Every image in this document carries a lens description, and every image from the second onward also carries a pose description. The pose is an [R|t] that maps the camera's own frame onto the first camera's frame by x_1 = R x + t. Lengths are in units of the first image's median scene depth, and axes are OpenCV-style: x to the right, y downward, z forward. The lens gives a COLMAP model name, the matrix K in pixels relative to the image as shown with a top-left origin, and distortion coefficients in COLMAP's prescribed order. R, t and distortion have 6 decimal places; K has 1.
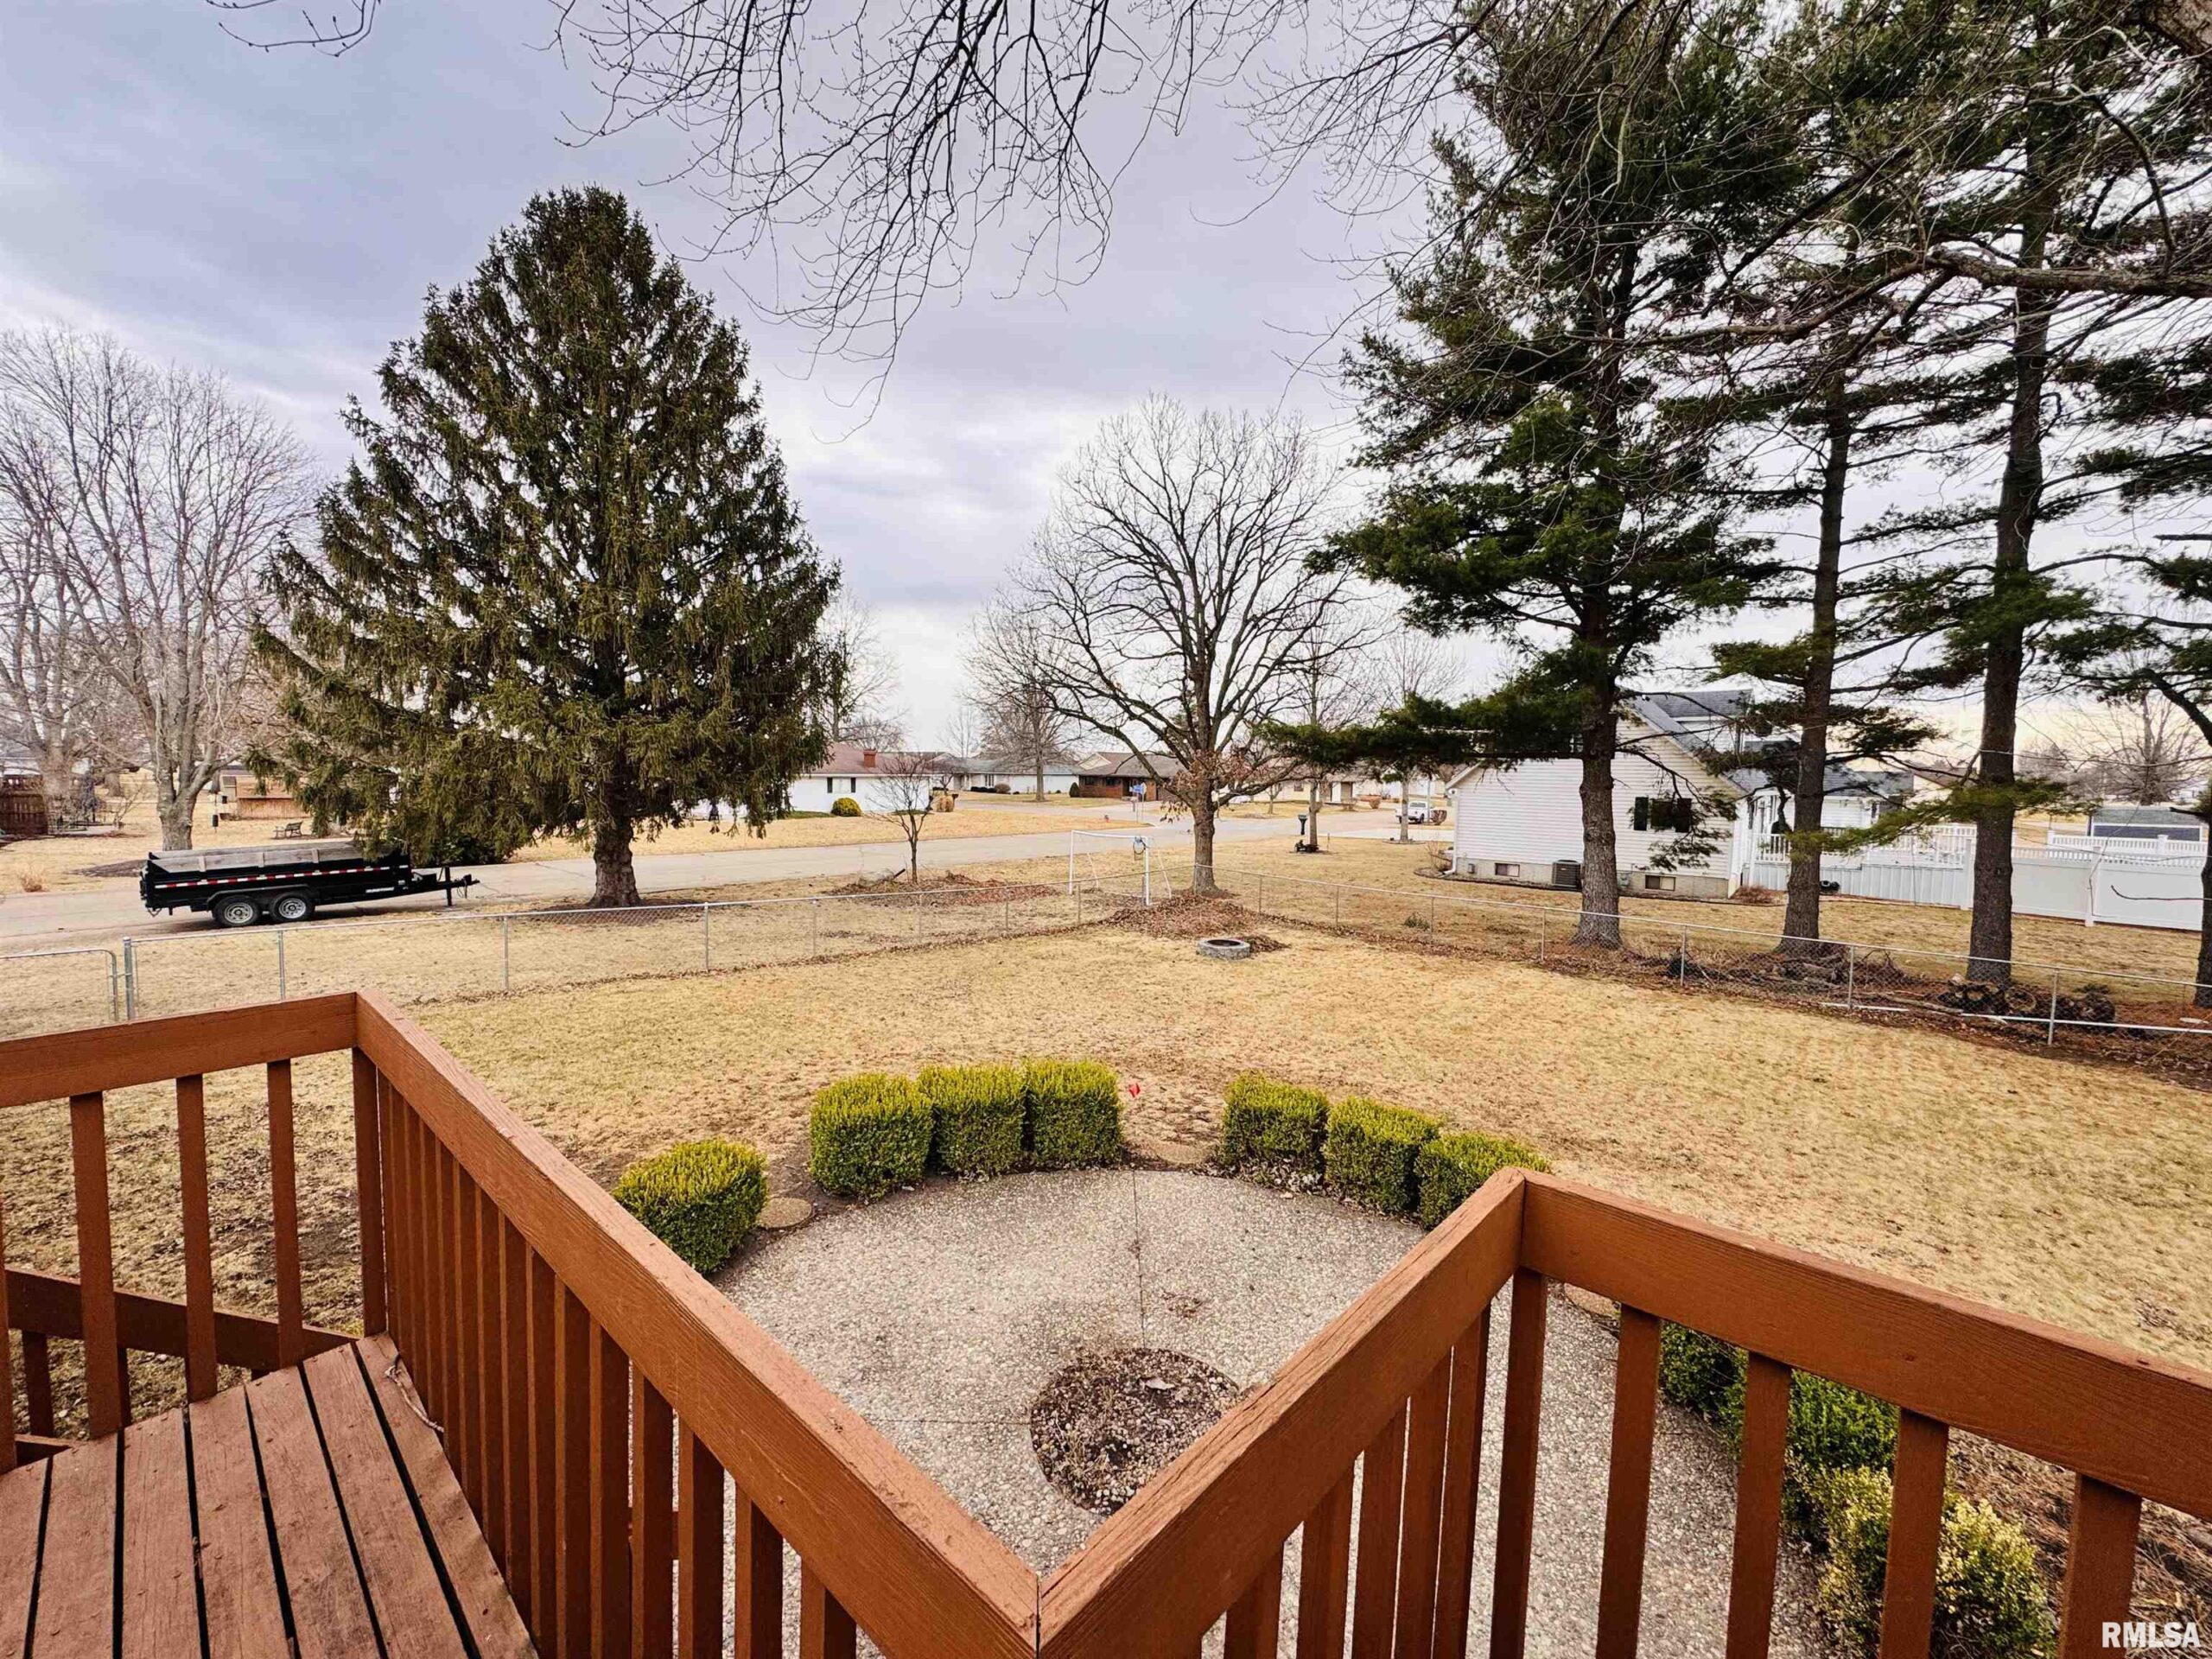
lens RADIAL K [[882.2, 0, 1106.0], [0, 882.2, 829.5], [0, 0, 1]] dist [-0.004750, 0.000967]
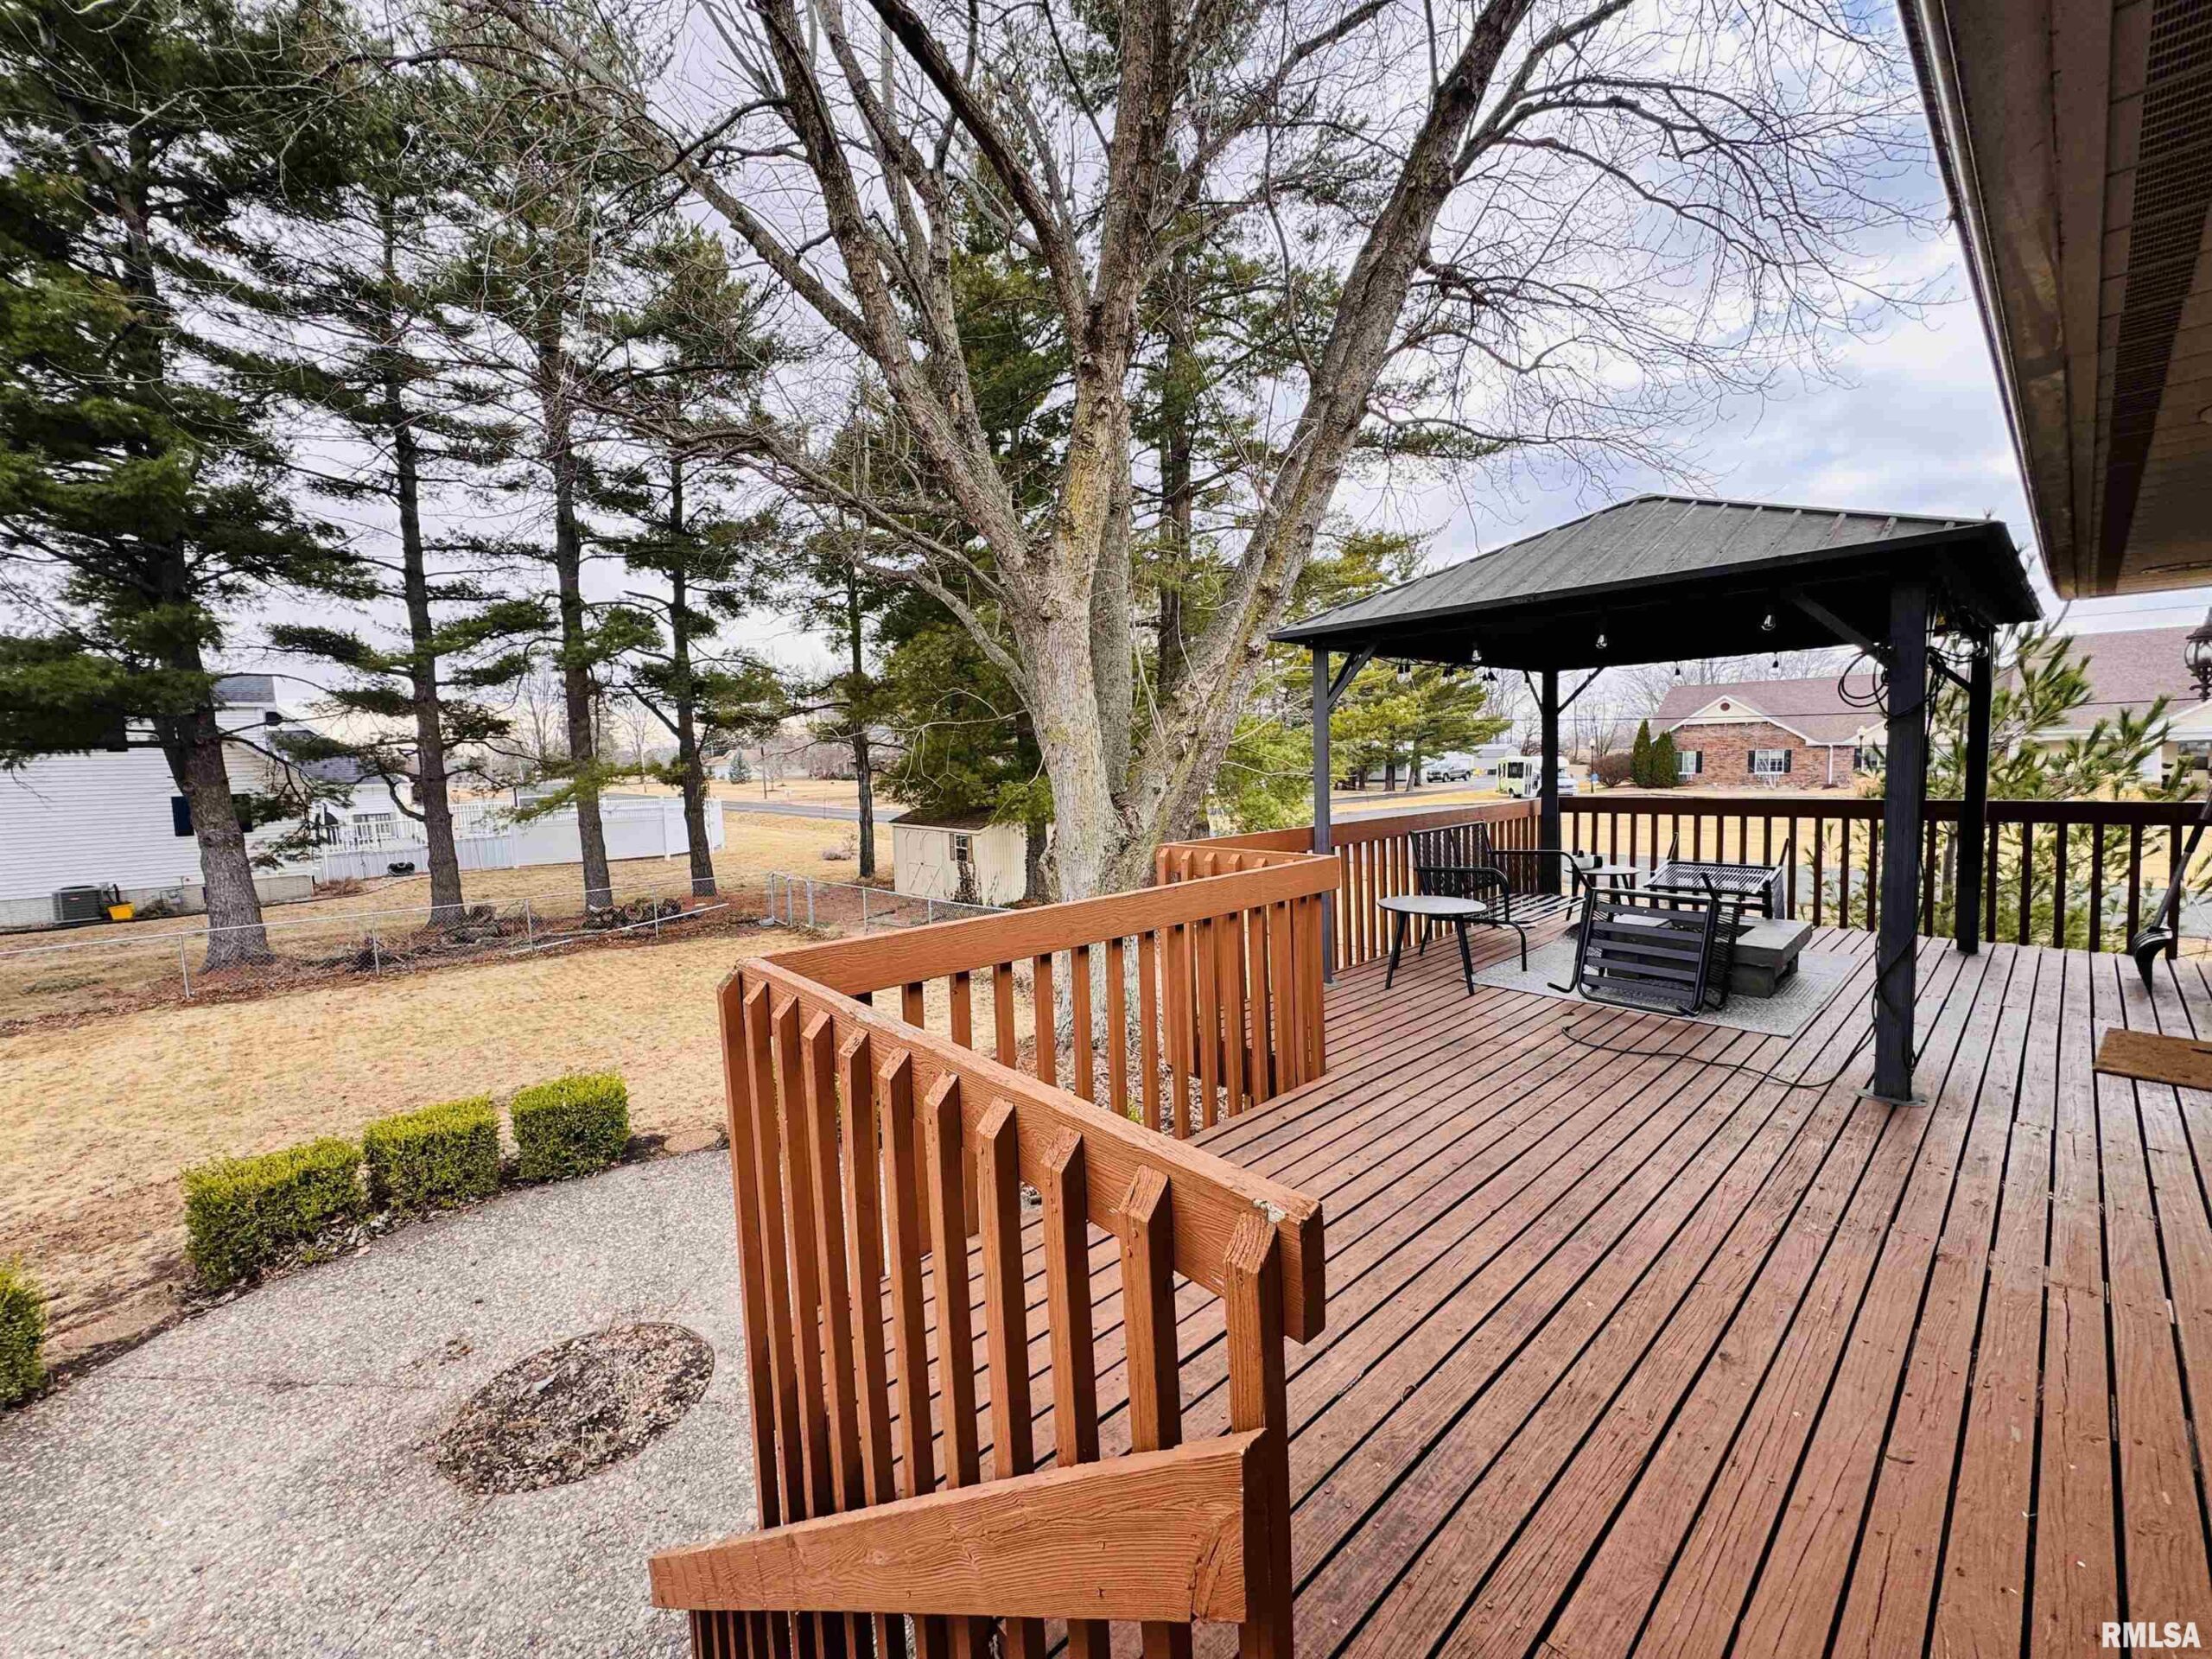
lens RADIAL K [[882.2, 0, 1106.0], [0, 882.2, 829.5], [0, 0, 1]] dist [-0.004750, 0.000967]
pose [[0.101781, -0.106769, 0.989061, -0.203069], [0.098531, 0.990417, 0.096776, 0.000088], [-0.989915, 0.087603, 0.111325, 0.062303]]
